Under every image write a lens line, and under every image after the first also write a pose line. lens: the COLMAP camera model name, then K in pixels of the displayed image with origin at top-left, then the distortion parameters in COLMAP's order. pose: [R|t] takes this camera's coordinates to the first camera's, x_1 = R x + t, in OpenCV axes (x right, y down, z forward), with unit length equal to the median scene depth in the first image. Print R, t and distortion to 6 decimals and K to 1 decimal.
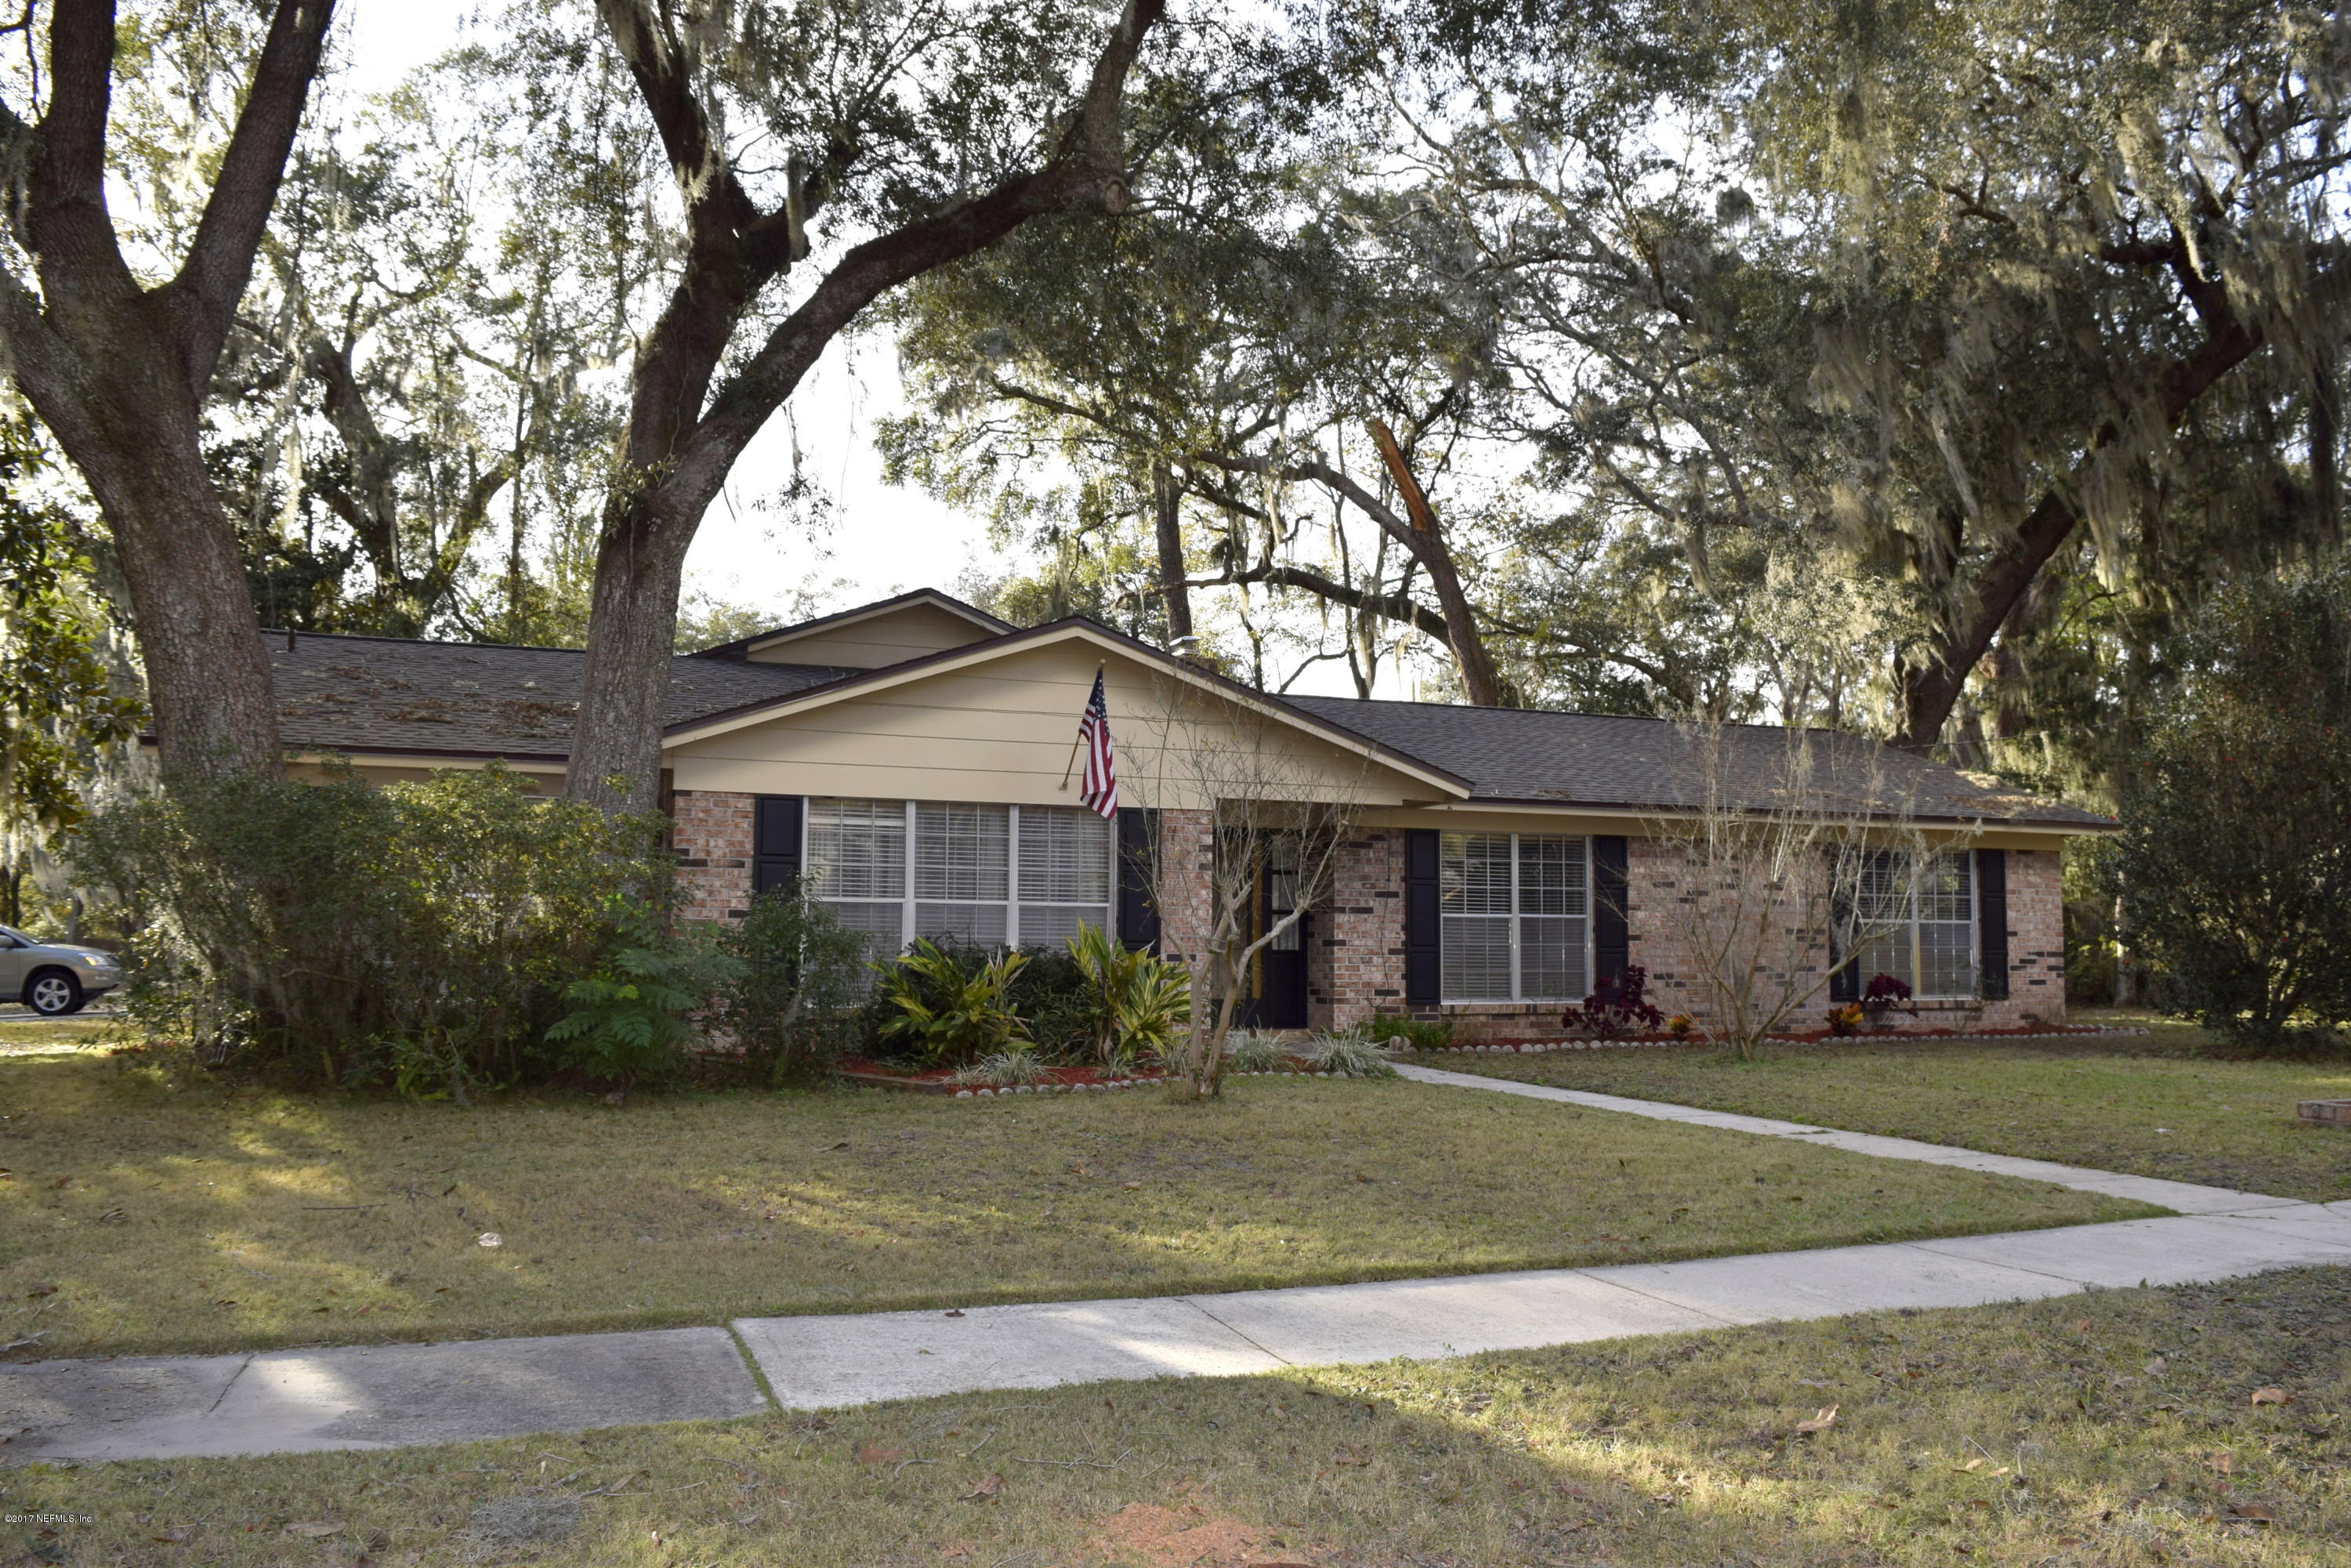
lens RADIAL K [[1831.2, 0, 1180.1], [0, 1831.2, 787.3], [0, 0, 1]] dist [-0.095391, 0.021015]
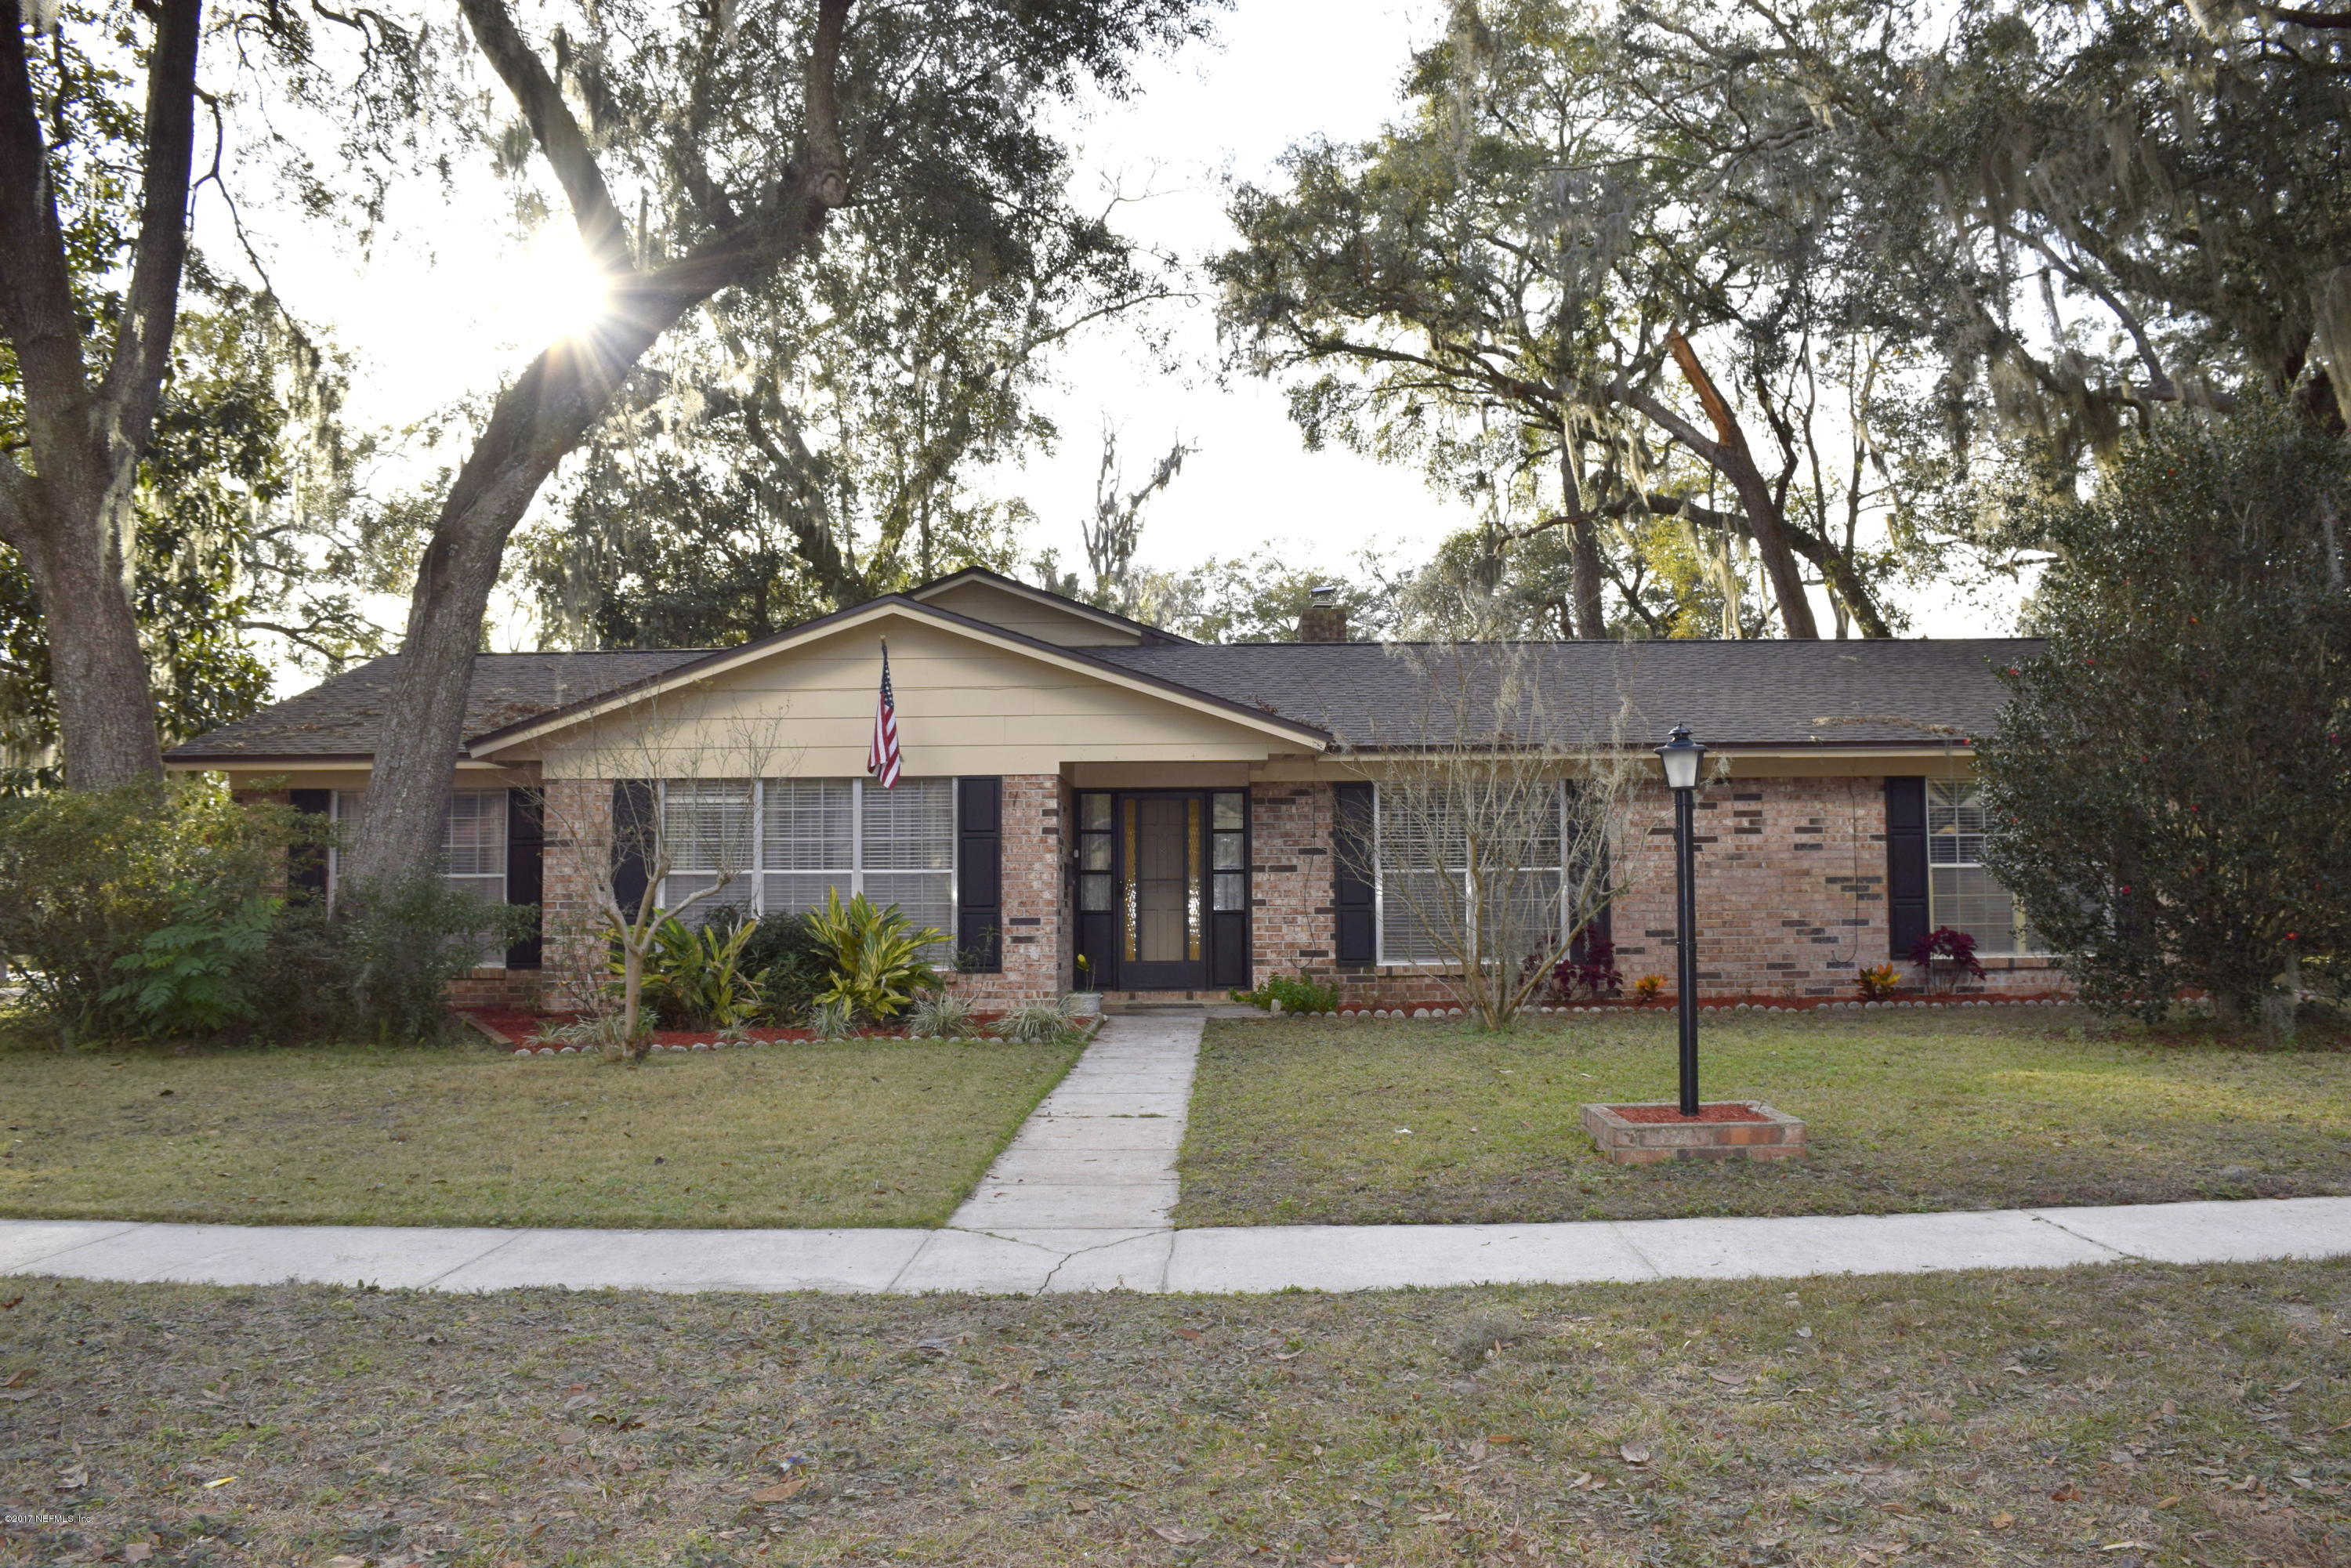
lens RADIAL K [[1831.2, 0, 1171.6], [0, 1831.2, 777.9], [0, 0, 1]] dist [-0.095391, 0.021015]
pose [[0.924109, -0.041990, -0.379814, 0.415402], [0.049813, 0.998700, 0.010786, 0.006354], [0.378867, -0.028887, 0.925000, 0.088670]]
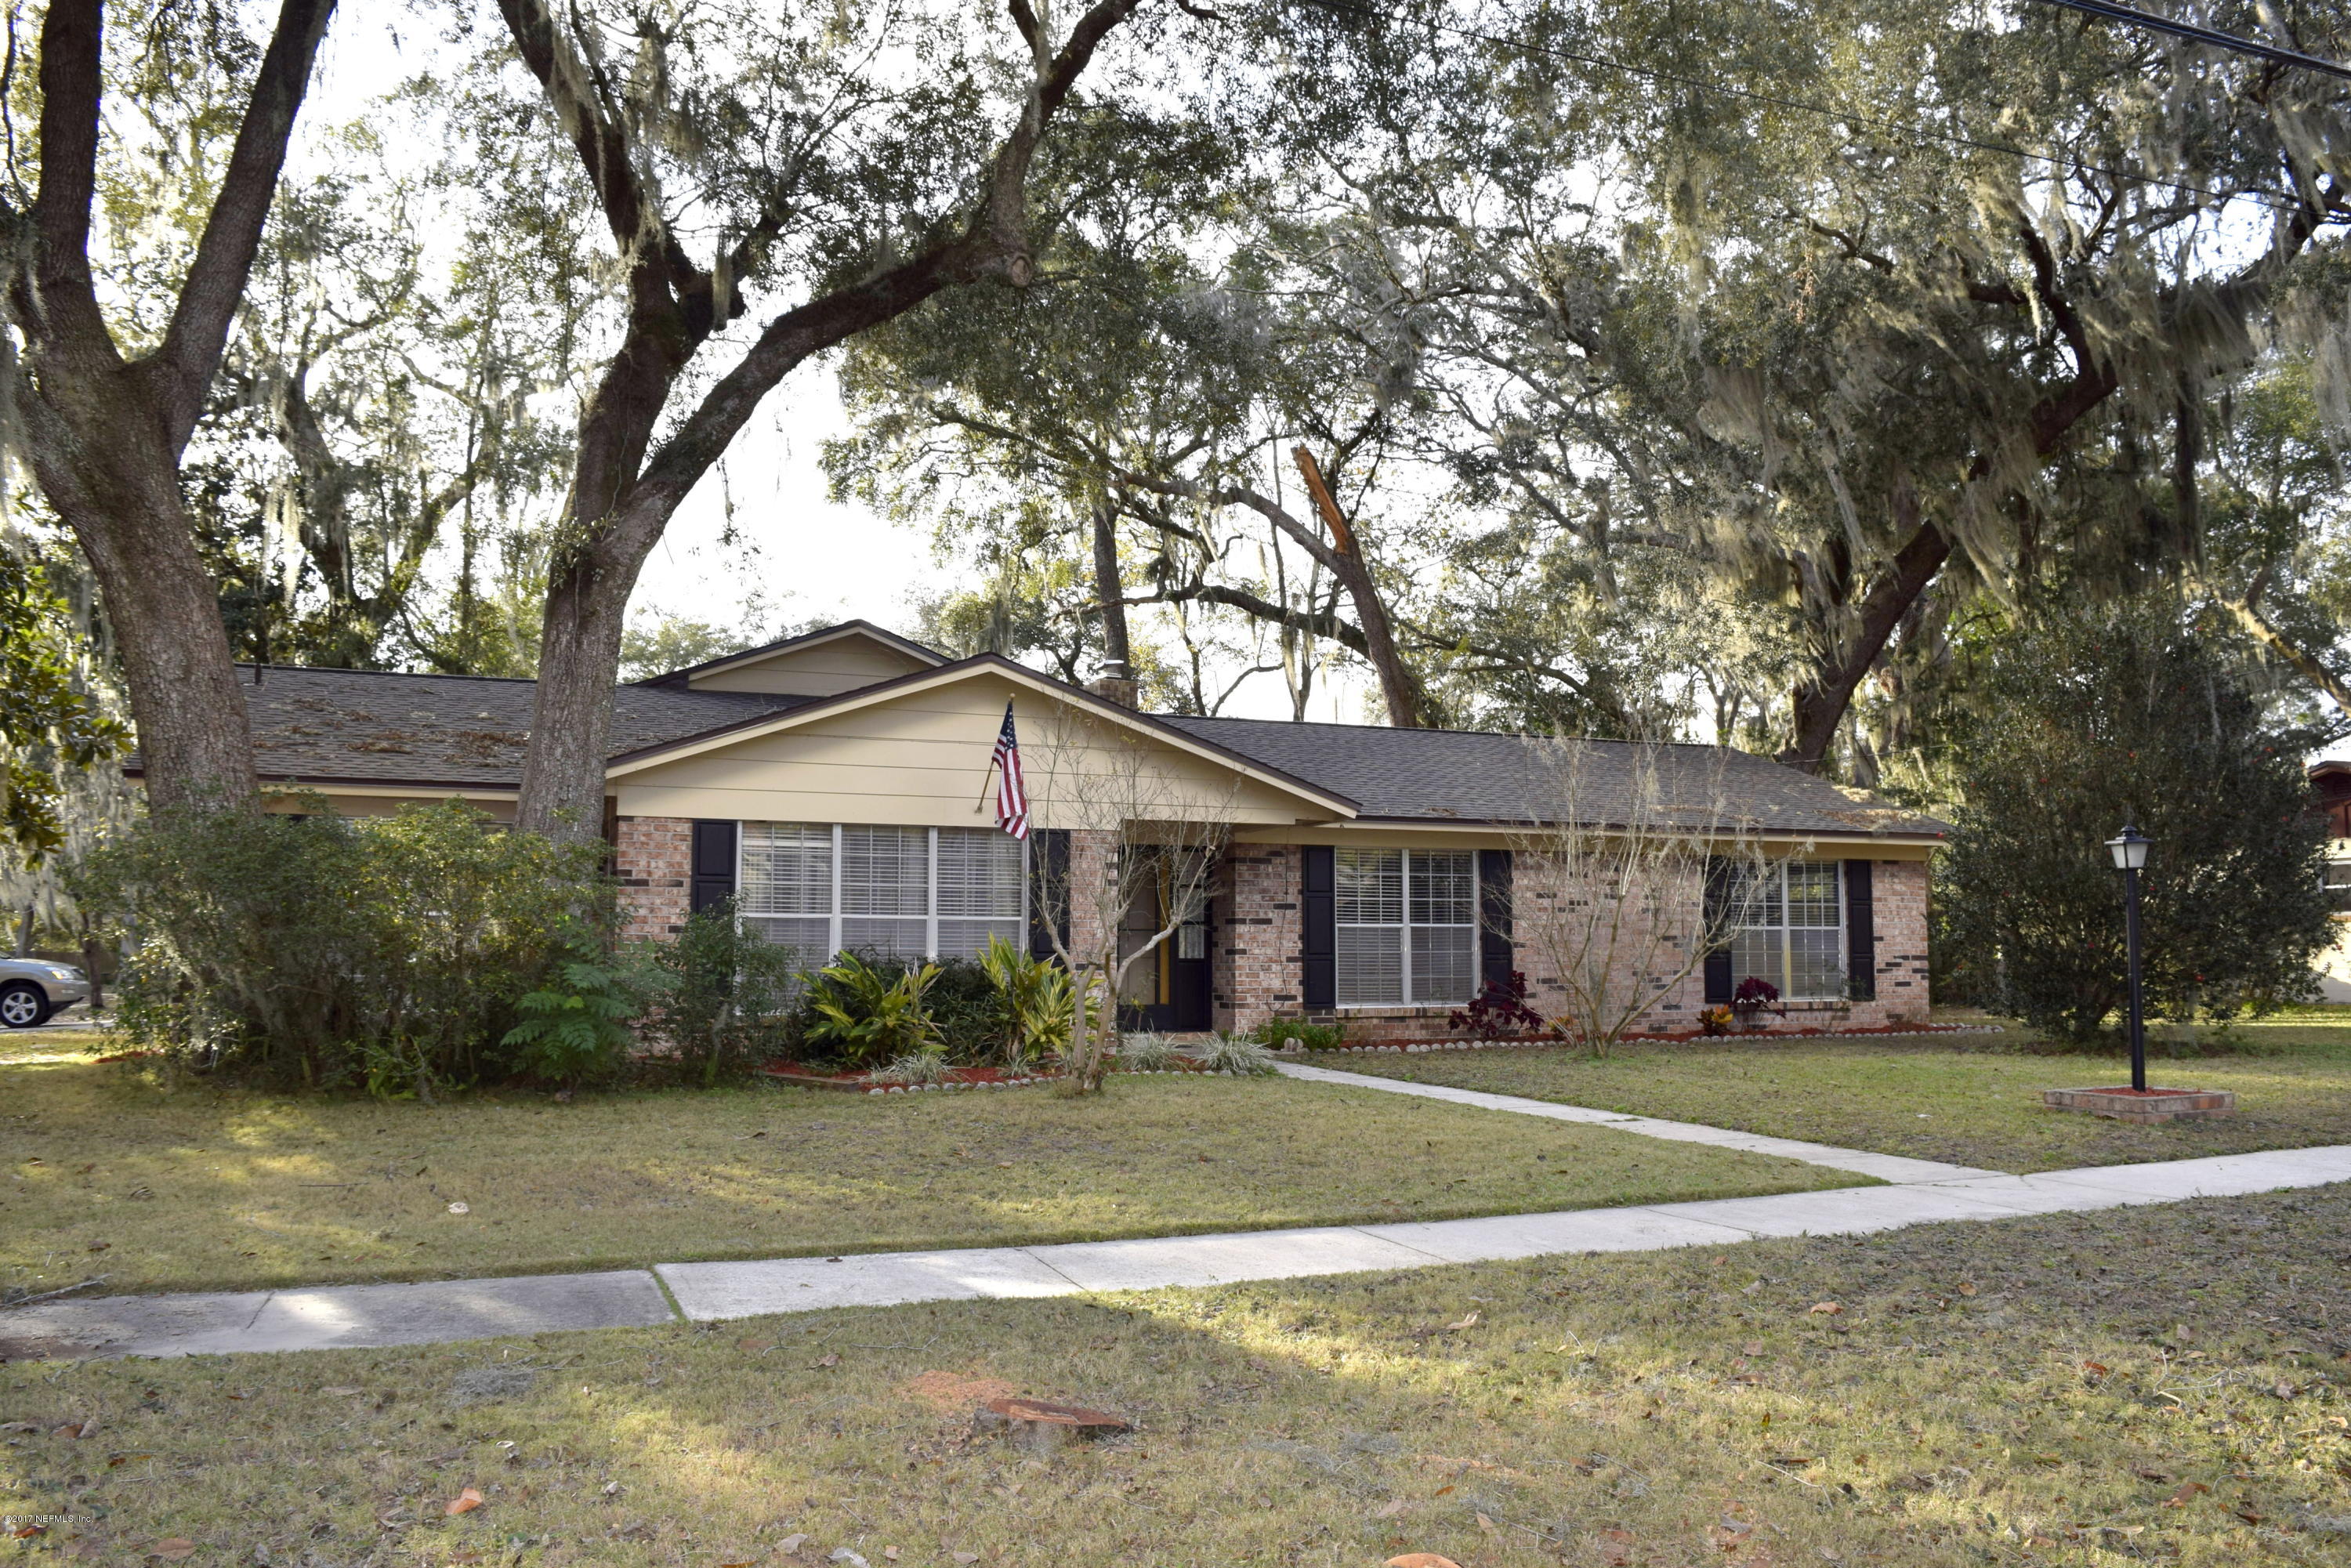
lens RADIAL K [[1831.2, 0, 1182.3], [0, 1831.2, 782.5], [0, 0, 1]] dist [-0.095391, 0.021015]
pose [[0.999648, -0.004379, 0.026171, 0.025163], [0.004515, 0.999977, -0.005135, -0.009211], [-0.026148, 0.005252, 0.999644, -0.076412]]
